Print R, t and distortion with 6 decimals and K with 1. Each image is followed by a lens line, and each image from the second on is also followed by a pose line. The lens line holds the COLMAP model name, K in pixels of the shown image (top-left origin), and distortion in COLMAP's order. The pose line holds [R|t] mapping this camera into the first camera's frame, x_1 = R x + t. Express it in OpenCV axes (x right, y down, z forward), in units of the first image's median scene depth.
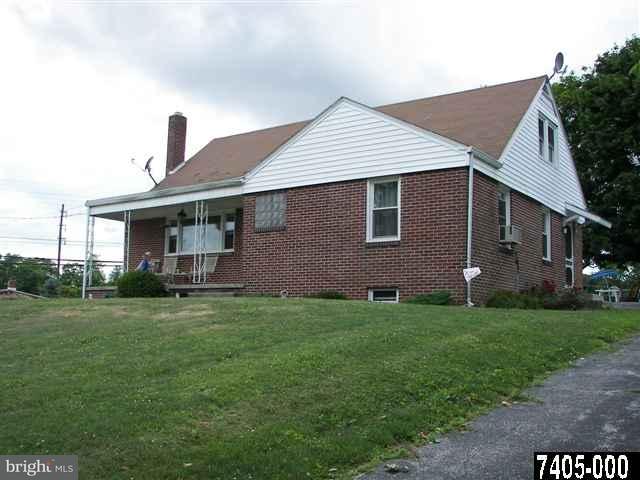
lens RADIAL K [[682.0, 0, 322.0], [0, 682.0, 243.4], [0, 0, 1]] dist [-0.227705, 0.301561]
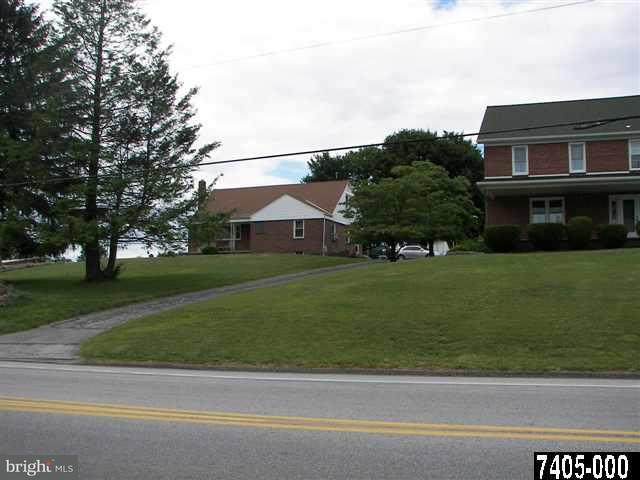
lens RADIAL K [[682.0, 0, 322.0], [0, 682.0, 243.4], [0, 0, 1]] dist [-0.227705, 0.301561]
pose [[0.973122, -0.001538, 0.230284, -0.583227], [-0.009232, 0.998913, 0.045681, -0.134214], [-0.230104, -0.046579, 0.972051, -2.354510]]
